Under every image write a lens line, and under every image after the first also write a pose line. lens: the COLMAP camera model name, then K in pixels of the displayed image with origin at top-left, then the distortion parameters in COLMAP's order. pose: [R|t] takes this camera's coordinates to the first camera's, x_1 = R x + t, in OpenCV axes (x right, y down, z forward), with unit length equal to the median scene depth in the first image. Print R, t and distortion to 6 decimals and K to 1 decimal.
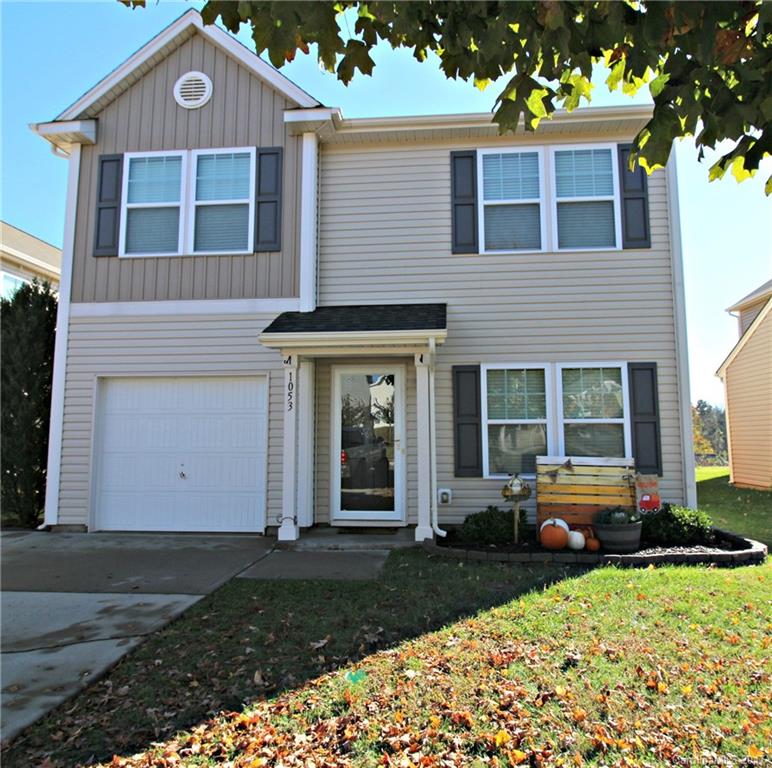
lens RADIAL K [[487.9, 0, 386.0], [0, 487.9, 384.0], [0, 0, 1]] dist [-0.005961, -0.003353]
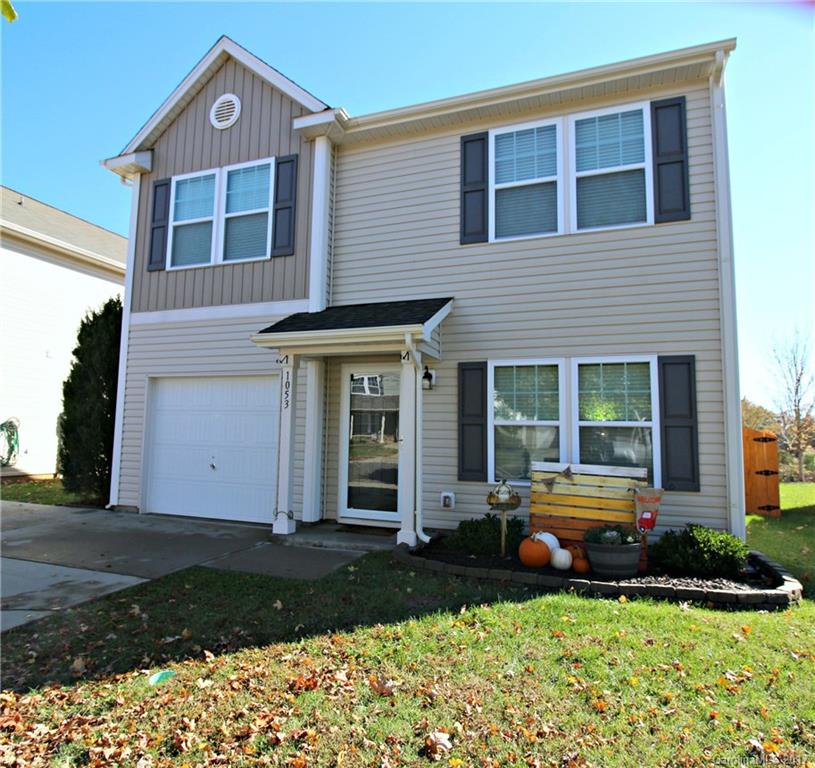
lens RADIAL K [[476.8, 0, 407.5], [0, 476.8, 384.0], [0, 0, 1]] dist [-0.005493, -0.002975]
pose [[0.967872, -0.003346, -0.251421, 0.273588], [0.004056, 0.999989, 0.002306, 0.001271], [0.251410, -0.003251, 0.967875, 0.079211]]
